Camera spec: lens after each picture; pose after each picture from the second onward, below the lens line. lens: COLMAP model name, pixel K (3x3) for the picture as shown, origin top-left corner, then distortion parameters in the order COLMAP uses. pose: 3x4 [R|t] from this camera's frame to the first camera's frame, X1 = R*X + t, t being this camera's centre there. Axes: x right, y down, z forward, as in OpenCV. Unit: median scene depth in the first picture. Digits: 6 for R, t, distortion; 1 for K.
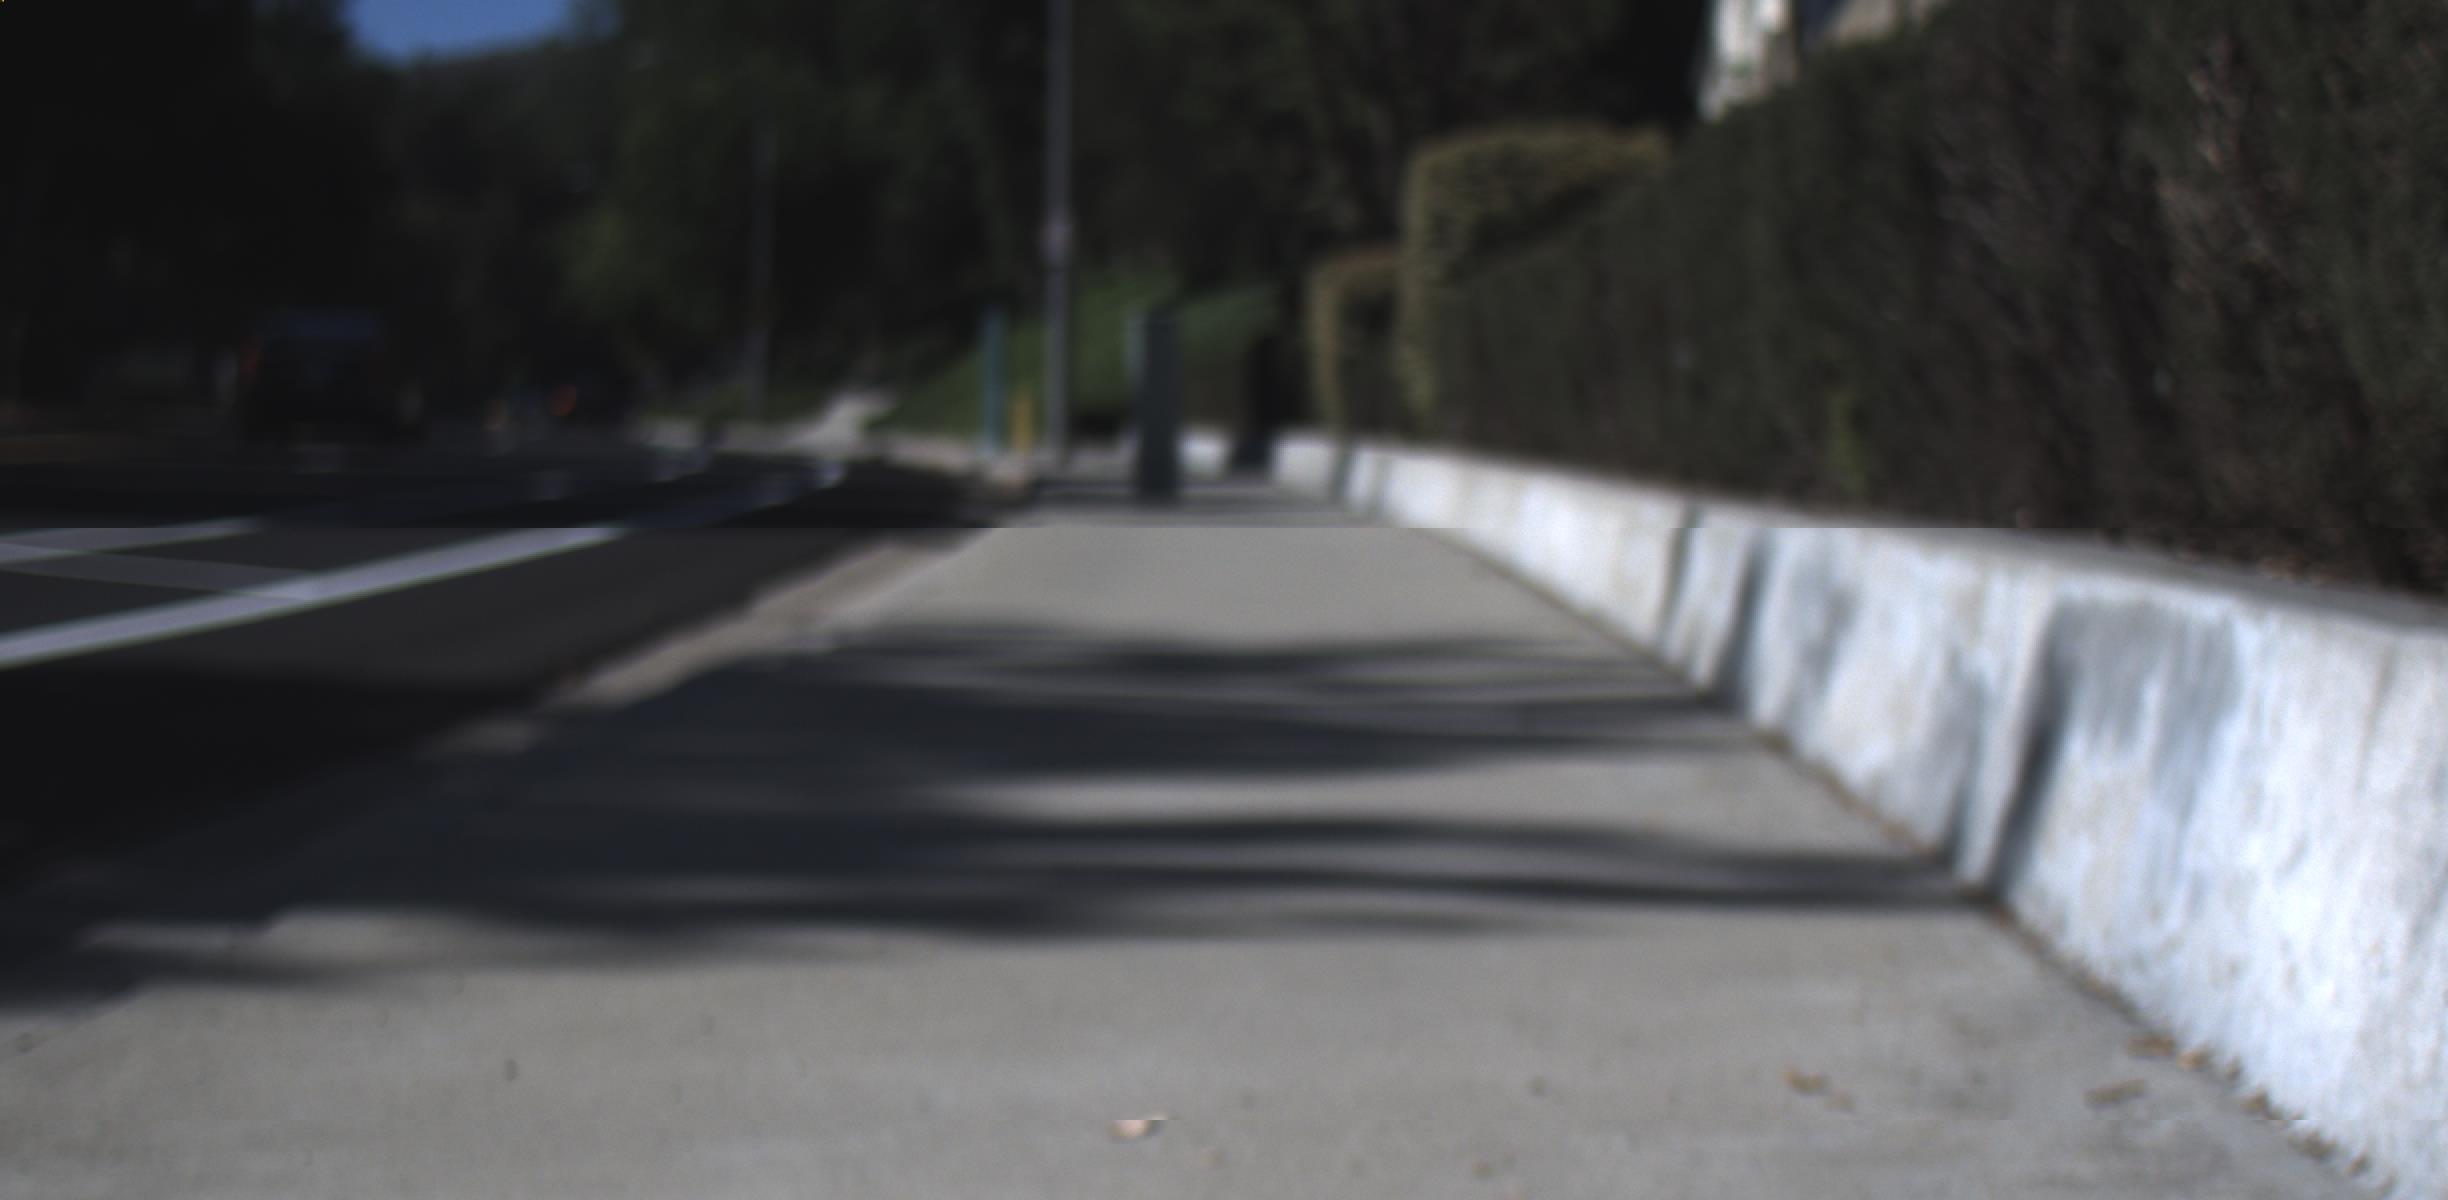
lens RADIAL K [[3704.8, 0, 1222.0], [0, 3704.8, 601.5], [0, 0, 1]] dist [-0.020572, -0.007424]
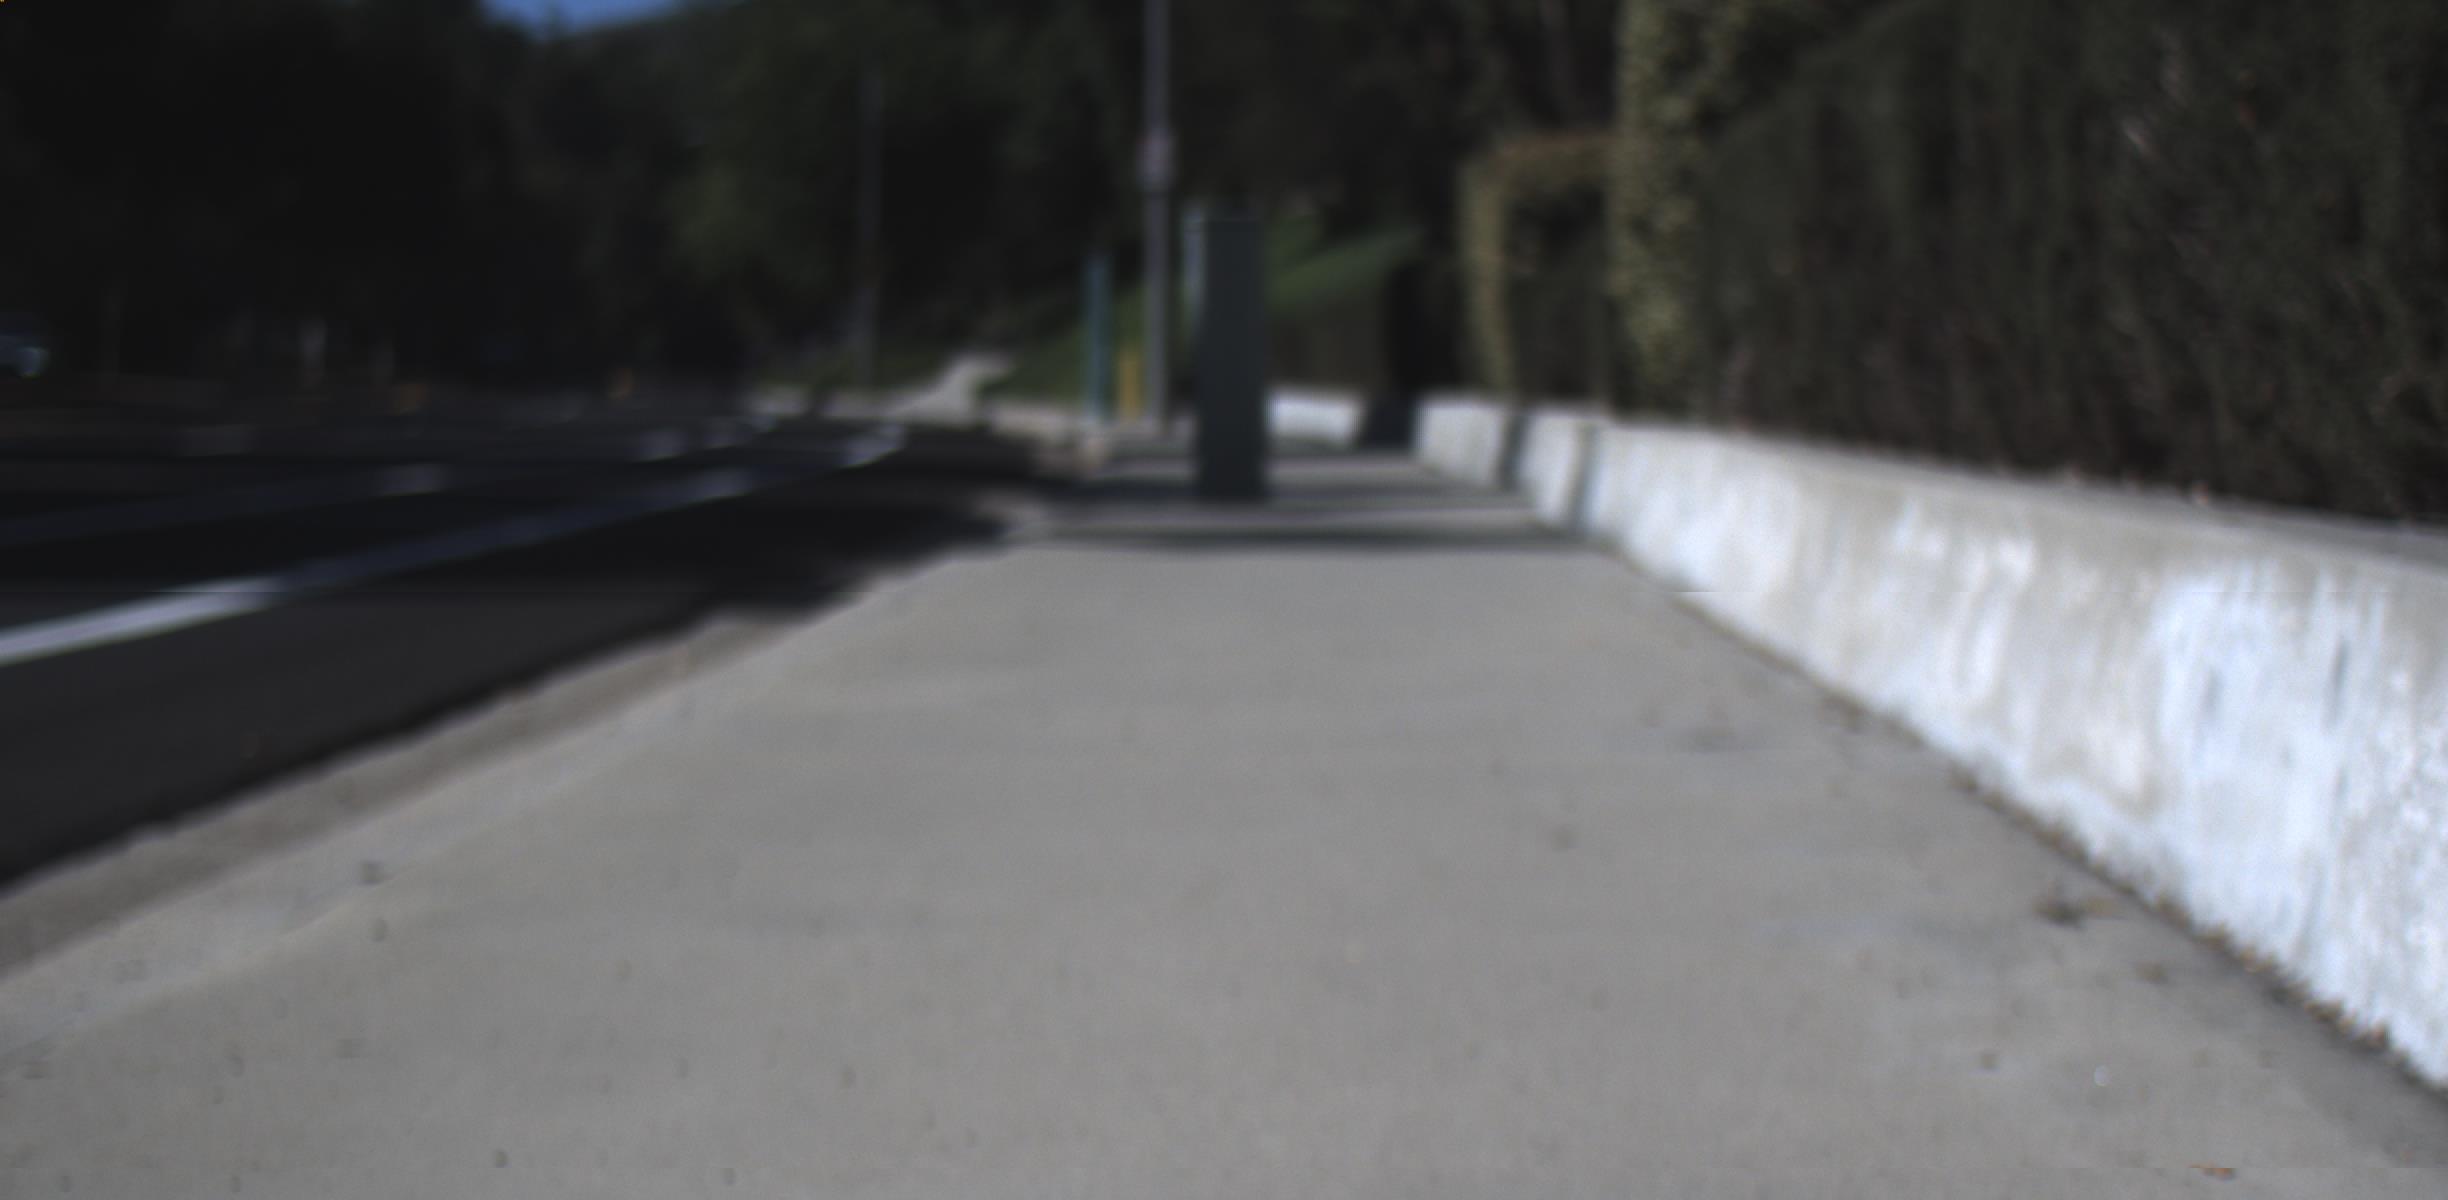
lens RADIAL K [[3630.6, 0, 1224.5], [0, 3630.6, 597.8], [0, 0, 1]] dist [-0.020411, -0.006243]
pose [[0.999027, -0.007016, -0.043552, 0.005008], [0.007464, 0.999921, 0.010125, -0.009115], [0.043478, -0.010440, 0.999000, 0.198191]]
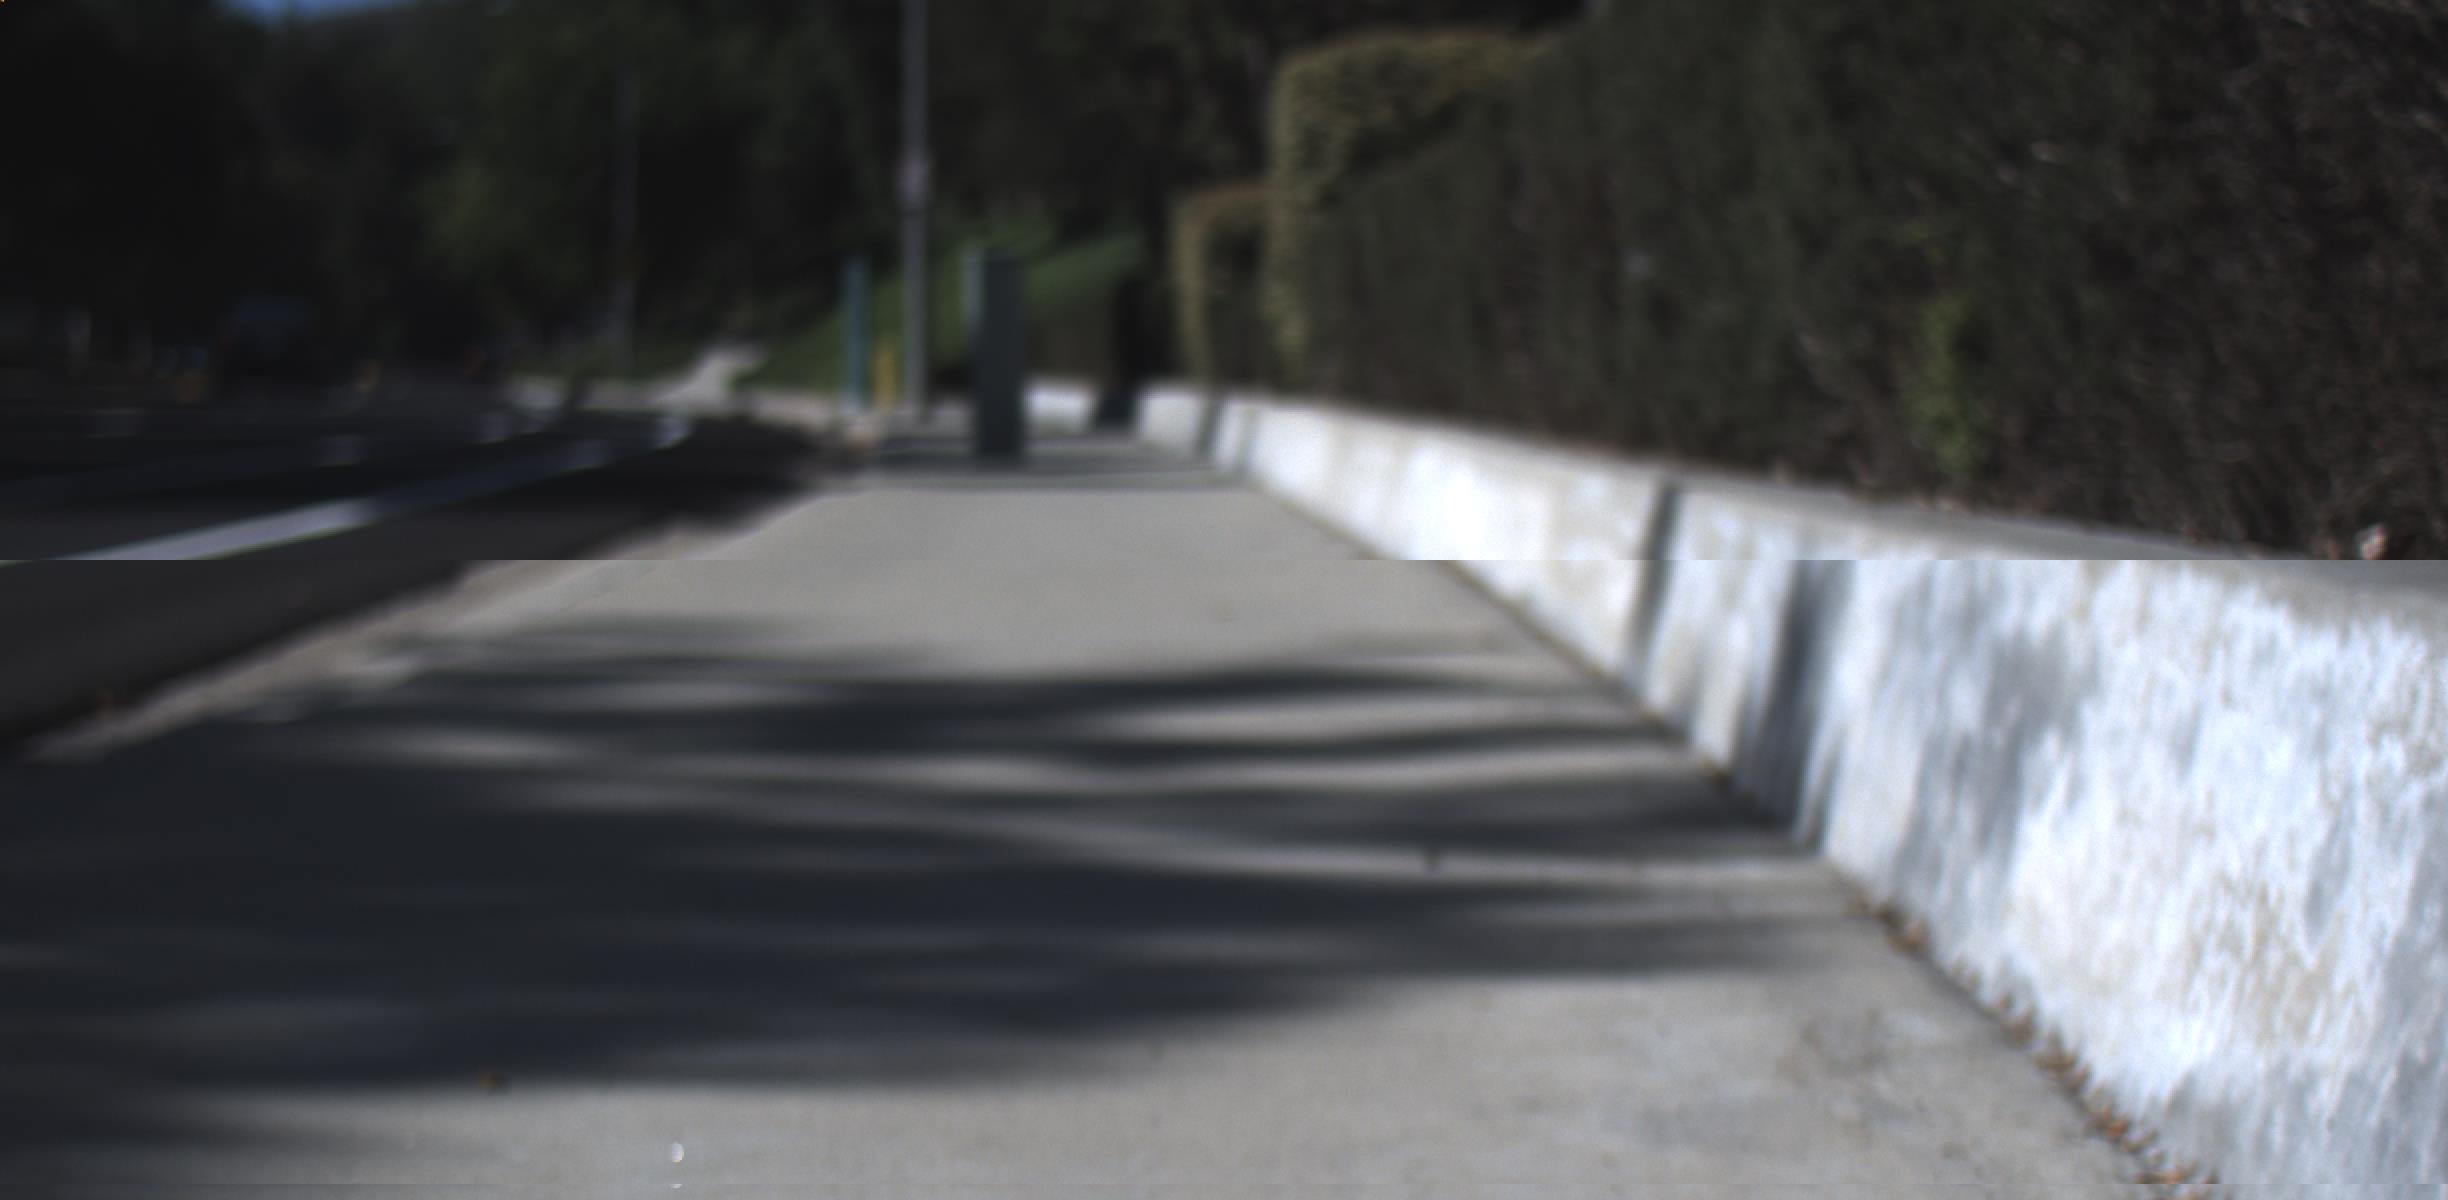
lens RADIAL K [[3651.8, 0, 1222.8], [0, 3651.8, 603.8], [0, 0, 1]] dist [0.018727, -0.040254]
pose [[0.999499, -0.010019, 0.030039, 0.005098], [0.009596, 0.999853, 0.014206, -0.002698], [-0.030176, -0.013910, 0.999448, 0.066096]]
